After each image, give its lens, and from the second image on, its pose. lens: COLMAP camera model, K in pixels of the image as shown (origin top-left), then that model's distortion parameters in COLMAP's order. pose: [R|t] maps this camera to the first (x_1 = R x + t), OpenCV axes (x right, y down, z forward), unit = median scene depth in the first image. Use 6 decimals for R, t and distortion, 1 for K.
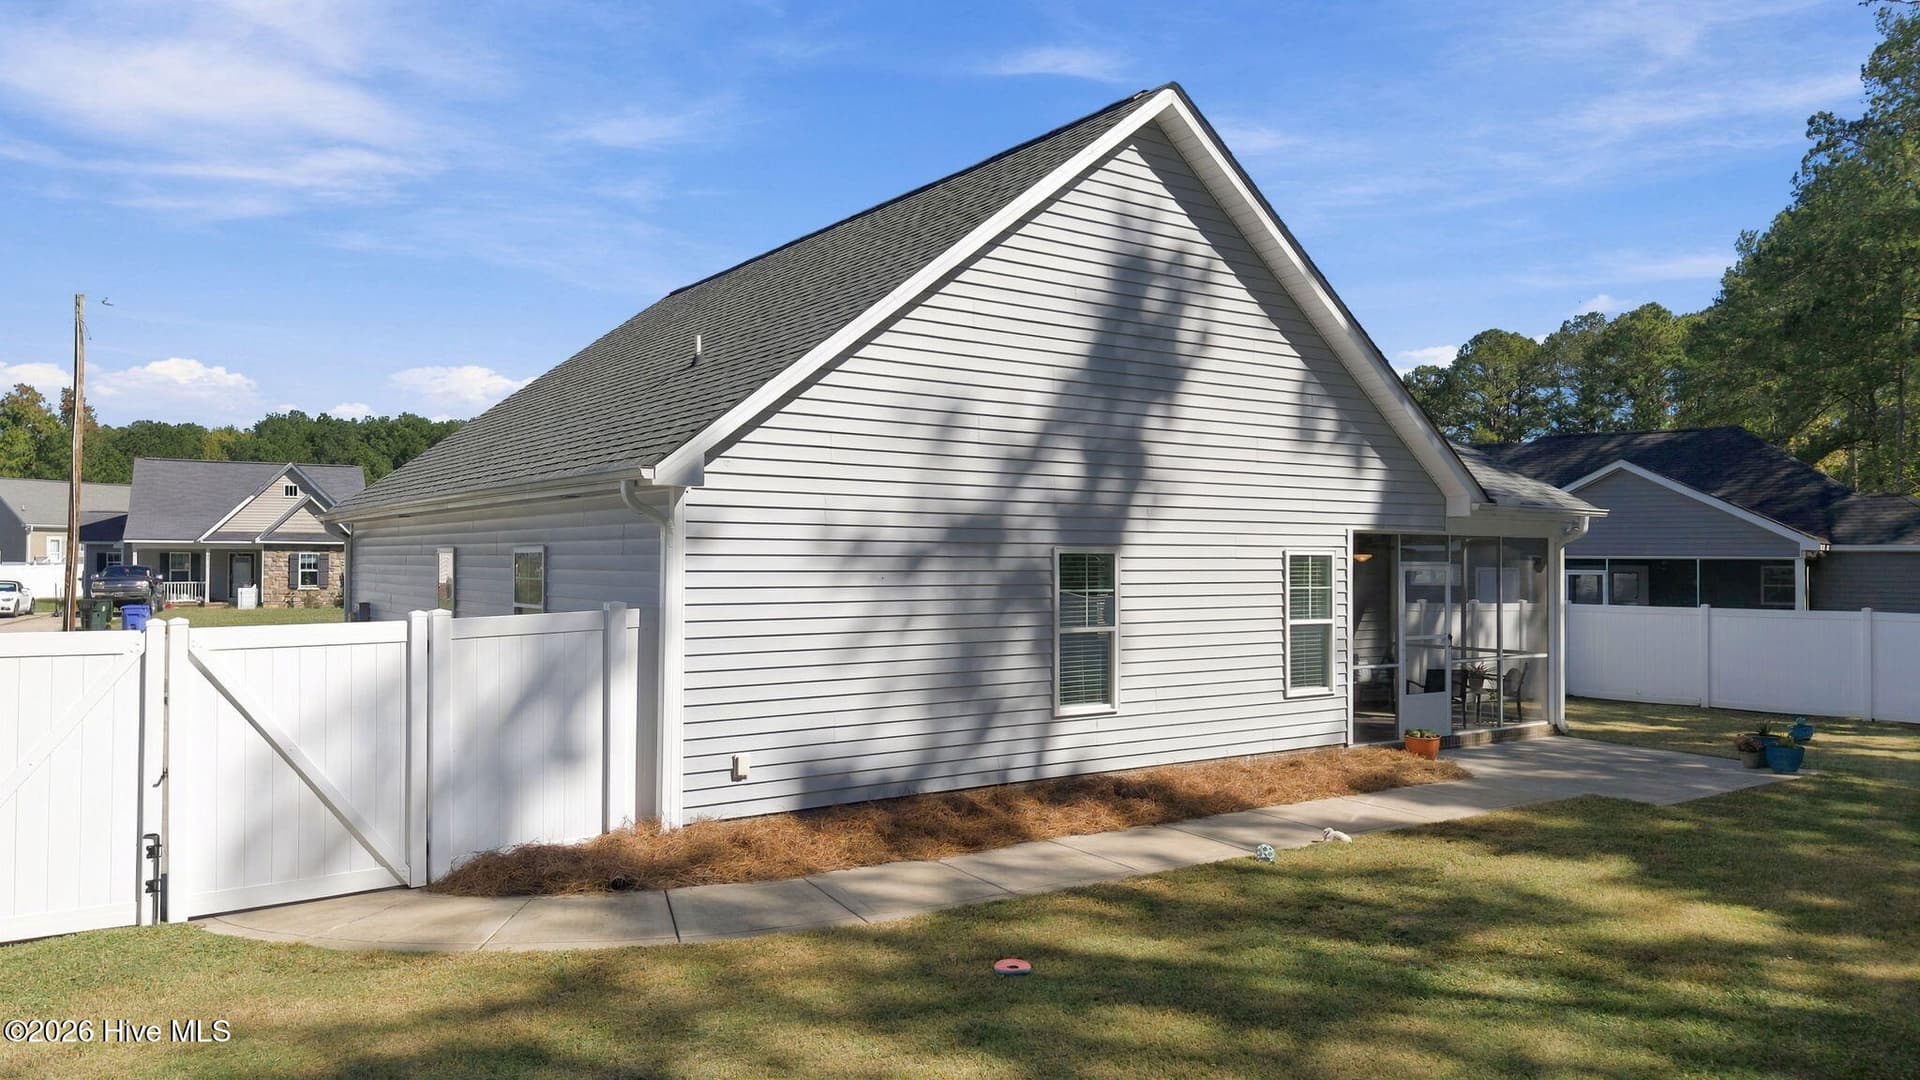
lens RADIAL K [[1278.5, 0, 961.7], [0, 1278.5, 538.2], [0, 0, 1]] dist [0.030416, -0.018979]
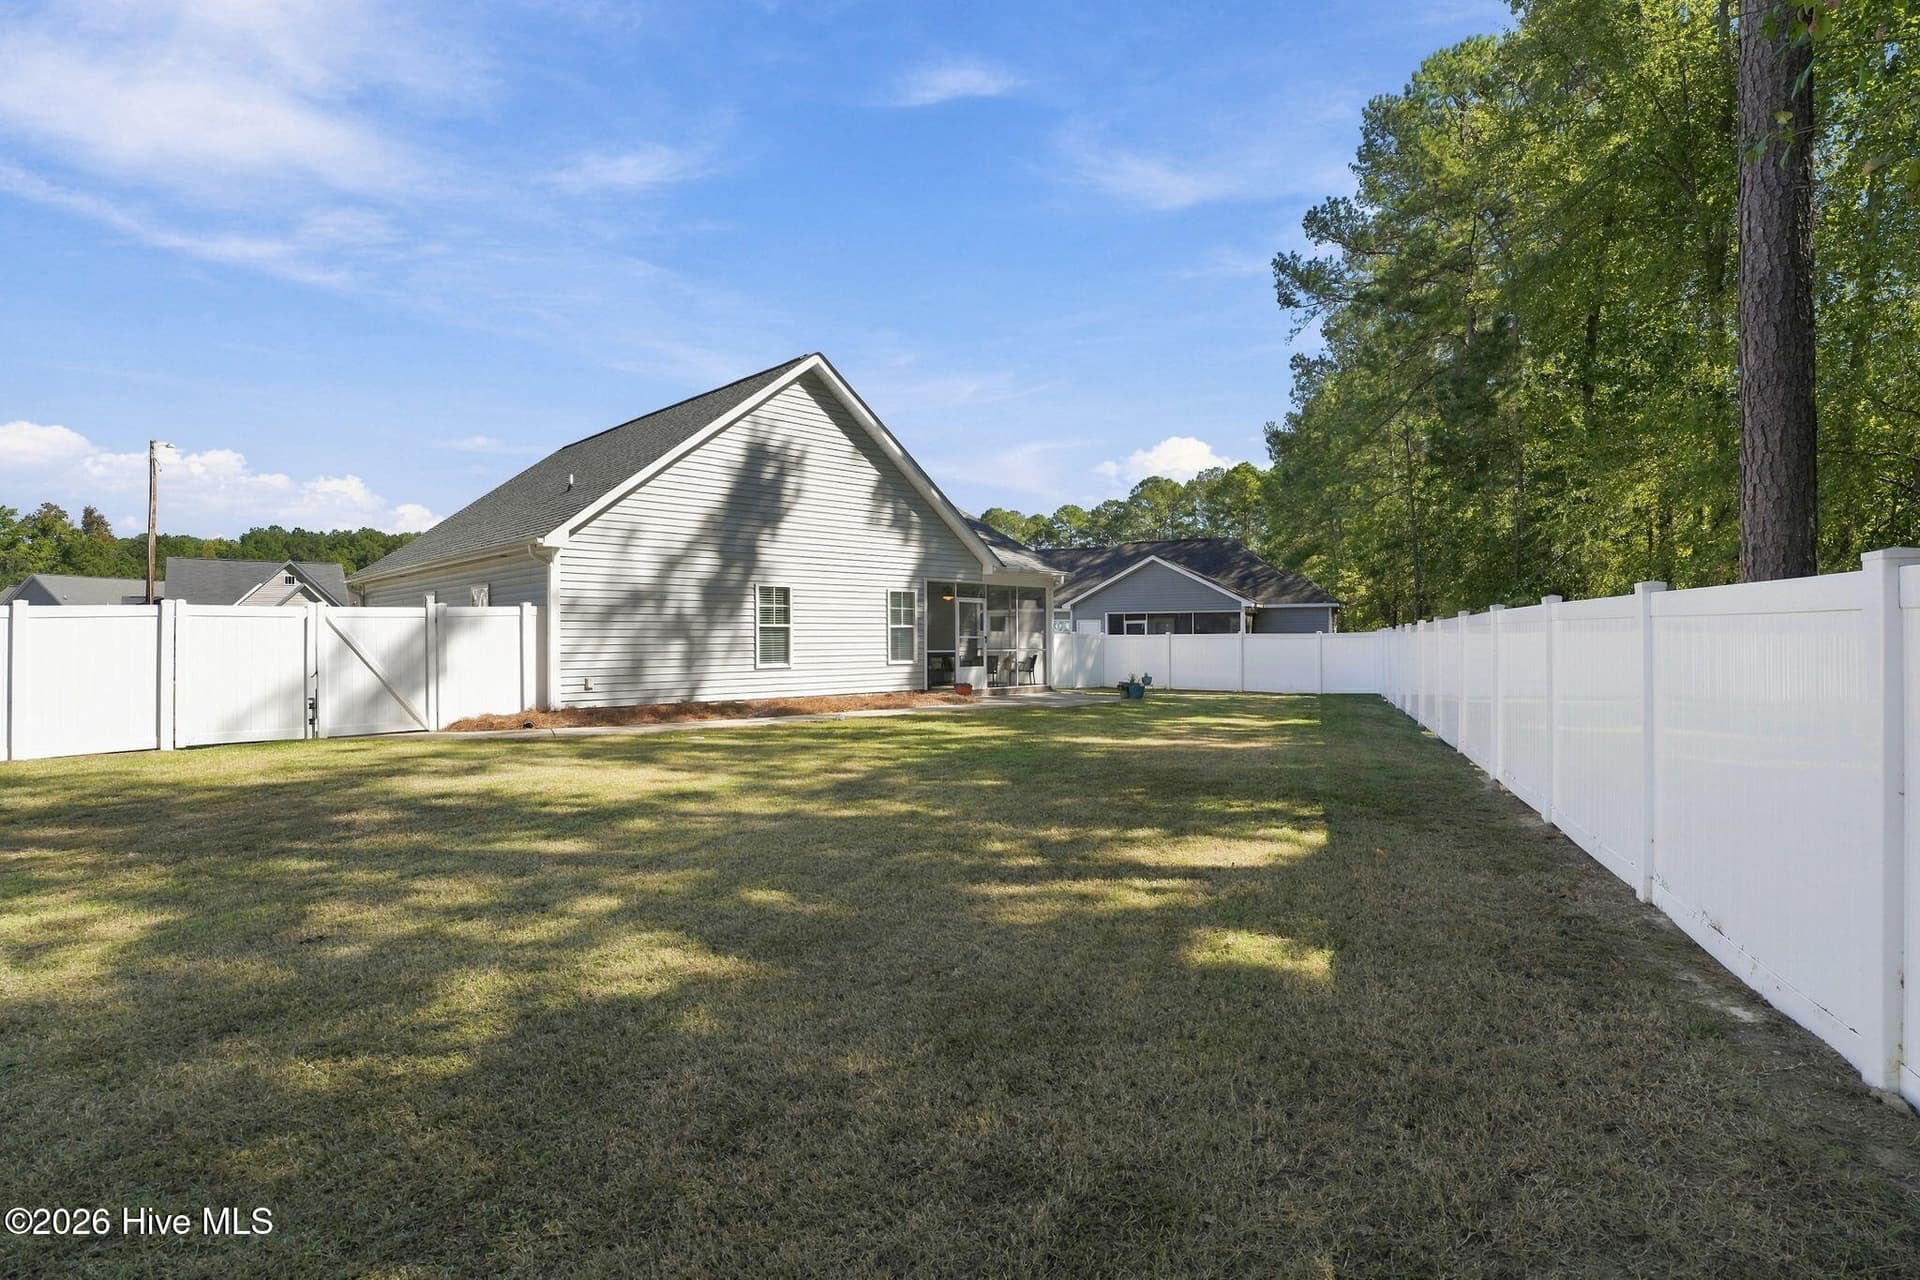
lens RADIAL K [[940.6, 0, 956.0], [0, 940.6, 641.4], [0, 0, 1]] dist [-0.041557, 0.002637]
pose [[0.987268, -0.008207, 0.158854, 0.125749], [0.005045, 0.999781, 0.020298, 0.059717], [-0.158985, -0.019238, 0.987093, -0.427184]]
